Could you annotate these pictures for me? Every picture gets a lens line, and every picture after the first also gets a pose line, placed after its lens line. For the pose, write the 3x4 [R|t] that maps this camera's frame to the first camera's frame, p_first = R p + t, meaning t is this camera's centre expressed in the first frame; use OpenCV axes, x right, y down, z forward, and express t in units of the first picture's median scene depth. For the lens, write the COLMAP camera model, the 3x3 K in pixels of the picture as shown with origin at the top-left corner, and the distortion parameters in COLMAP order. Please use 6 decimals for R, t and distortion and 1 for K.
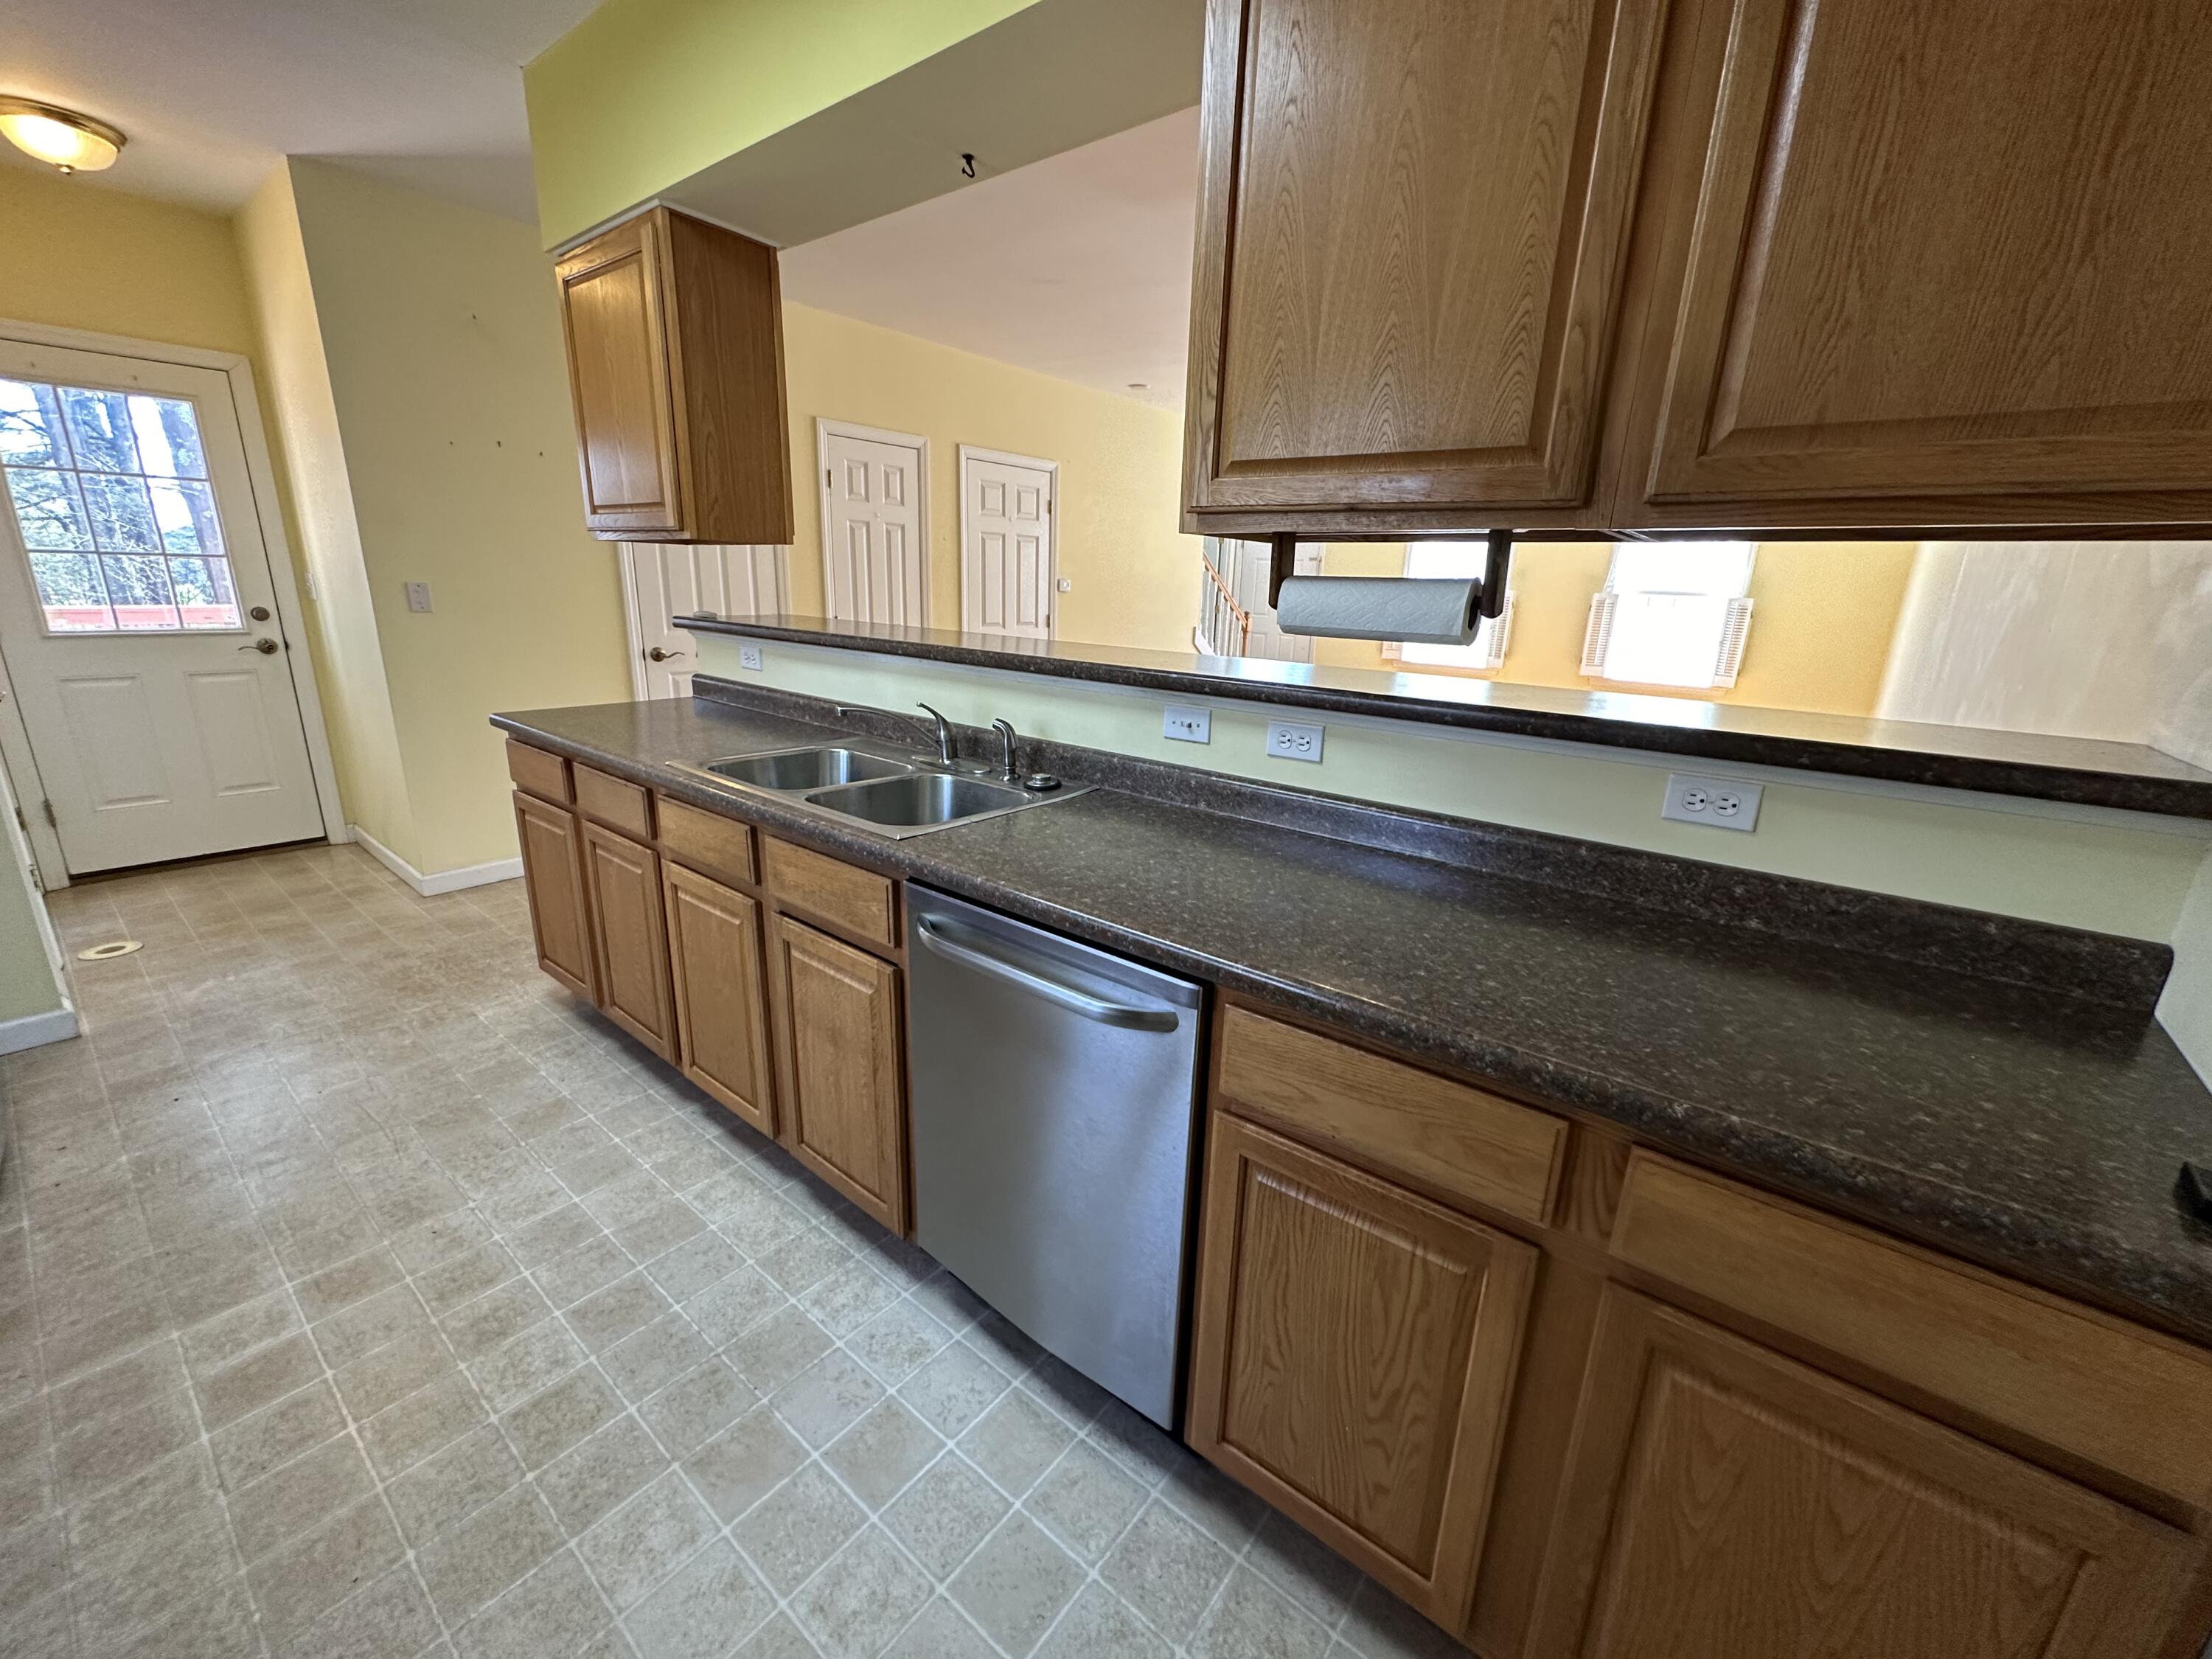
lens RADIAL K [[882.7, 0, 1104.9], [0, 882.7, 835.9], [0, 0, 1]] dist [0.001104, 0.000759]
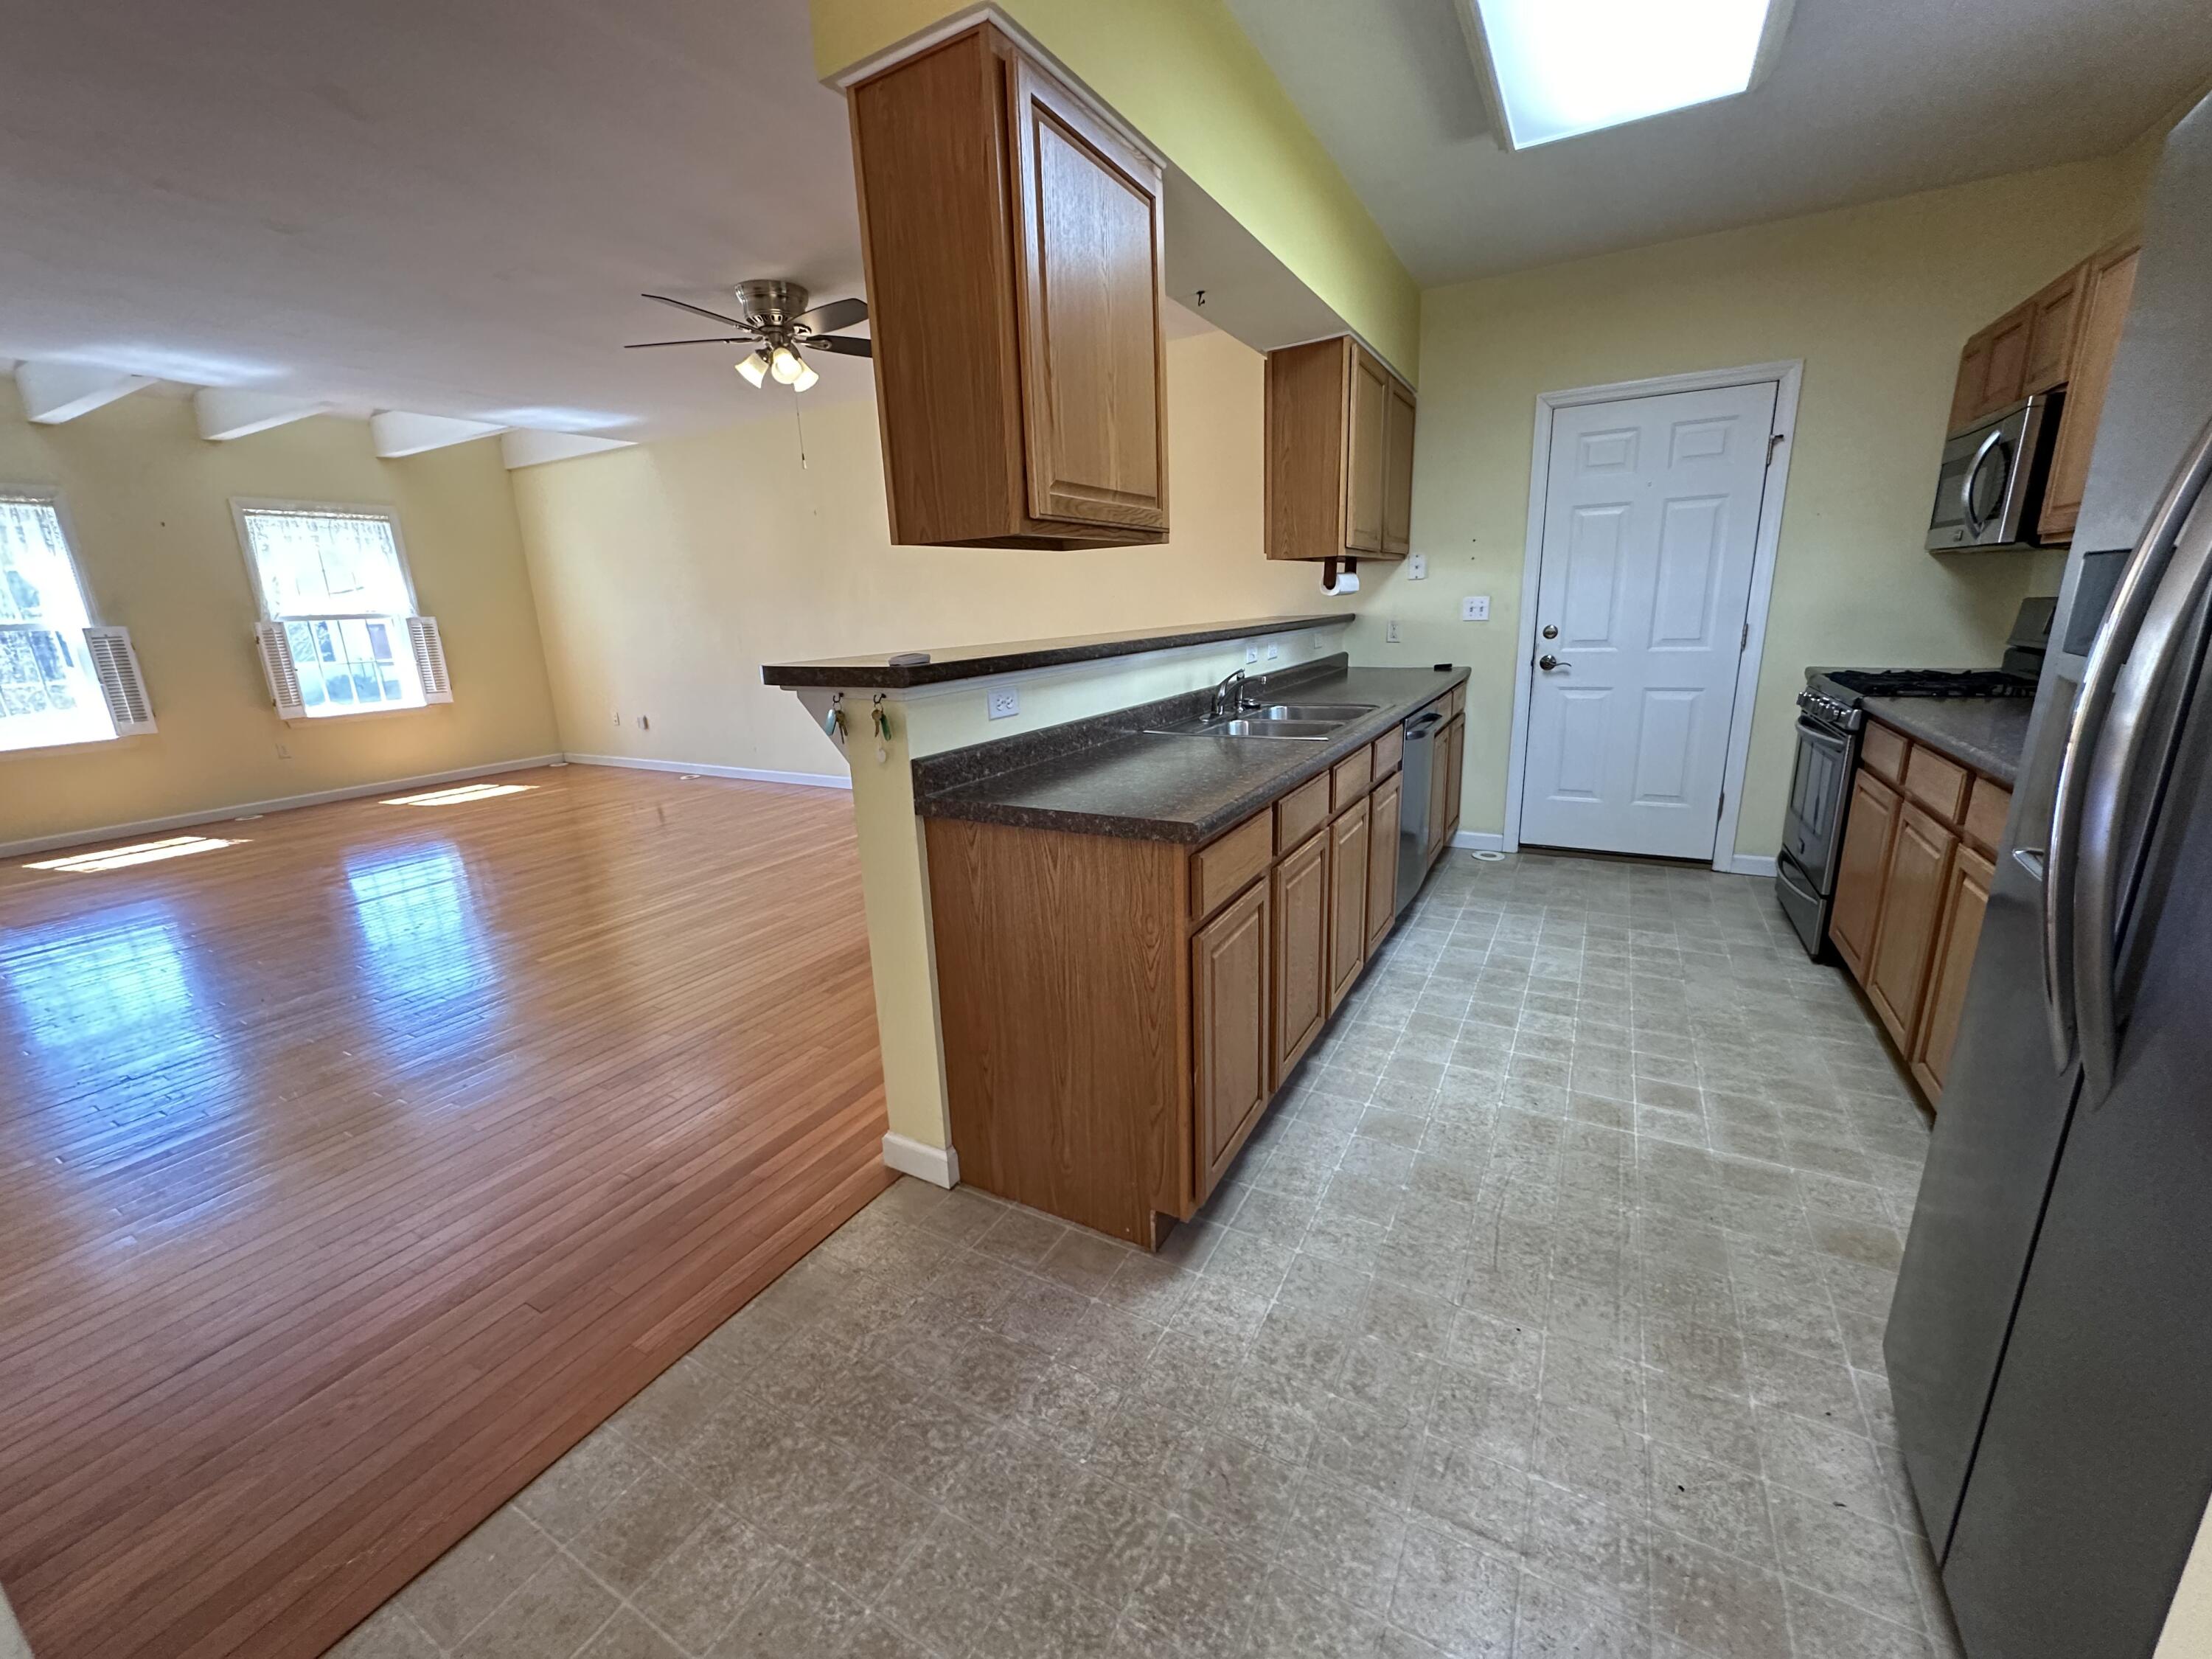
lens RADIAL K [[882.7, 0, 1107.0], [0, 882.7, 824.1], [0, 0, 1]] dist [0.001104, 0.000759]
pose [[-0.167559, -0.268990, 0.948456, -1.792649], [0.306245, 0.900261, 0.309425, -0.489330], [-0.937090, 0.342306, -0.068470, 1.570673]]
